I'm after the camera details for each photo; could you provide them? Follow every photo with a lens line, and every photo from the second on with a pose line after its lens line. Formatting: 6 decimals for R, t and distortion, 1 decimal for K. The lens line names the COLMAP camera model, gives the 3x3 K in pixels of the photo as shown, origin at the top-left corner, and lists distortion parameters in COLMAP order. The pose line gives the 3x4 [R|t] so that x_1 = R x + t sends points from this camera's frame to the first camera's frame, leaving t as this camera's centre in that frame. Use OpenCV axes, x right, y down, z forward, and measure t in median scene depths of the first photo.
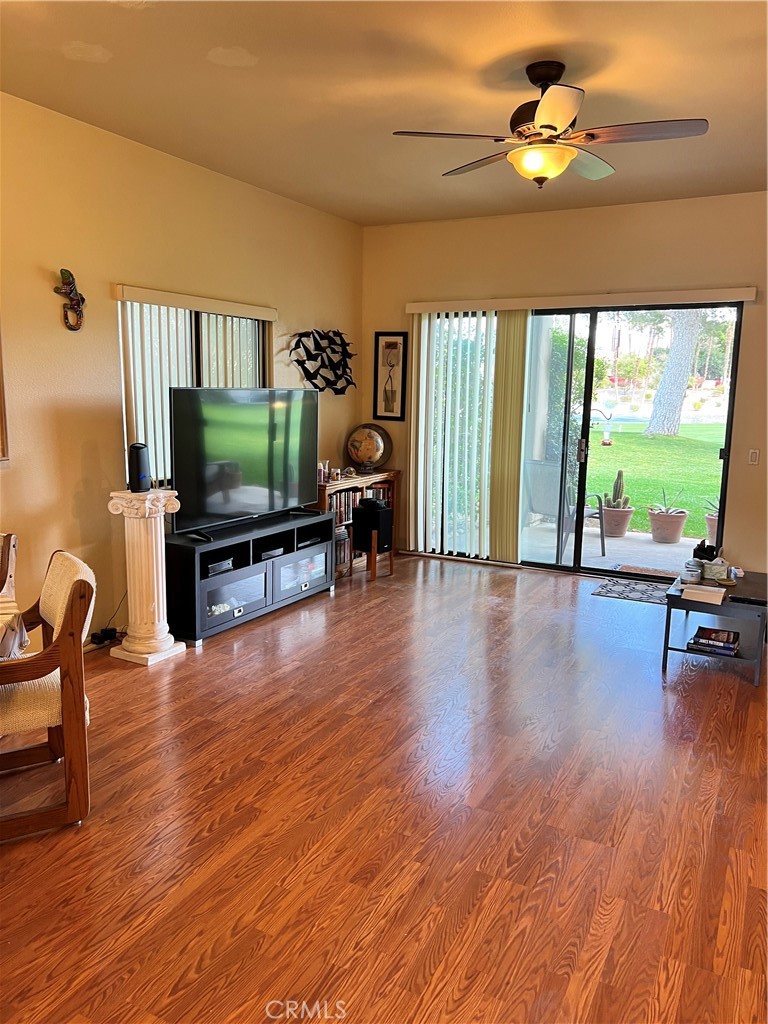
lens RADIAL K [[772.8, 0, 384.0], [0, 772.8, 512.0], [0, 0, 1]] dist [0.002159, -0.003661]
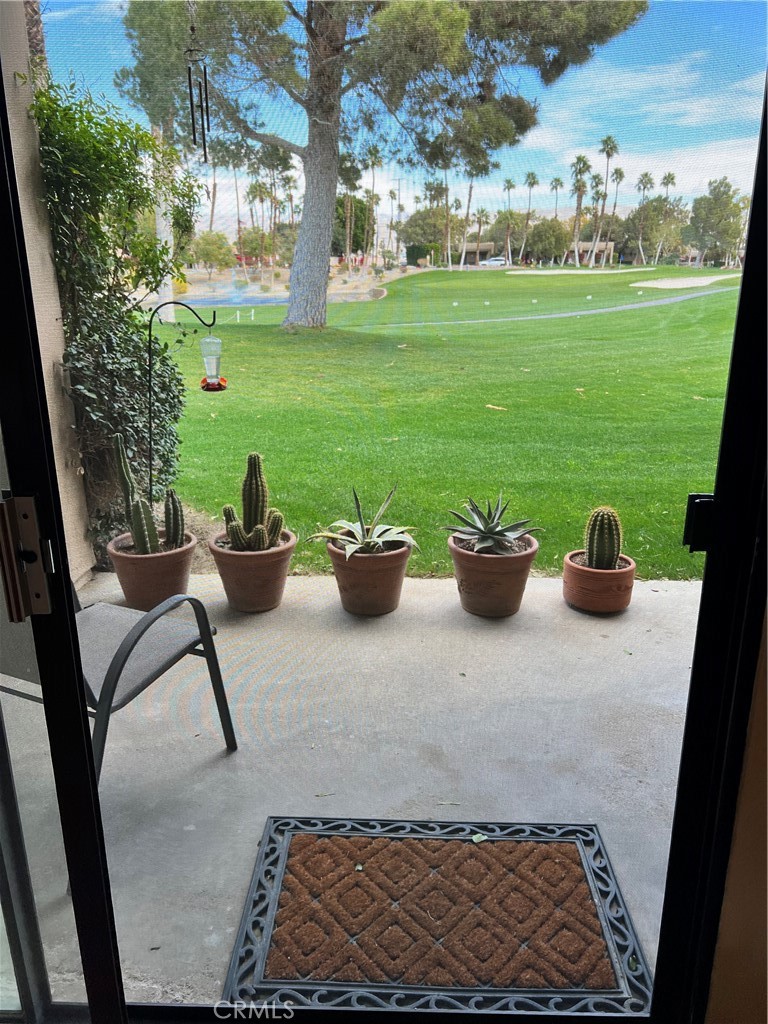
lens RADIAL K [[773.5, 0, 377.2], [0, 773.5, 516.9], [0, 0, 1]] dist [0.059869, -0.062417]
pose [[0.900643, -0.157126, 0.405158, 0.245609], [0.095253, 0.981050, 0.168723, -0.108524], [-0.423992, -0.113367, 0.898543, 0.760768]]
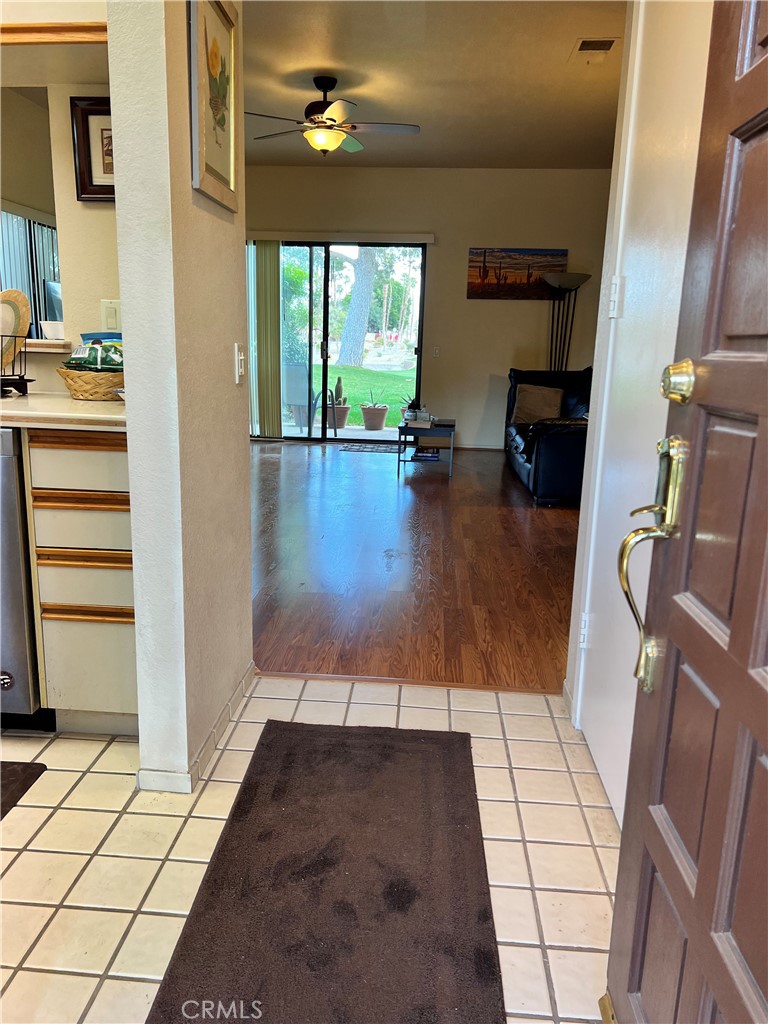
lens RADIAL K [[766.0, 0, 384.0], [0, 766.0, 512.0], [0, 0, 1]] dist [0.176278, -0.292404]
pose [[0.915876, -0.077607, 0.393890, -0.202416], [0.053966, 0.996032, 0.070763, 0.111383], [-0.397818, -0.043553, 0.916430, -0.306569]]
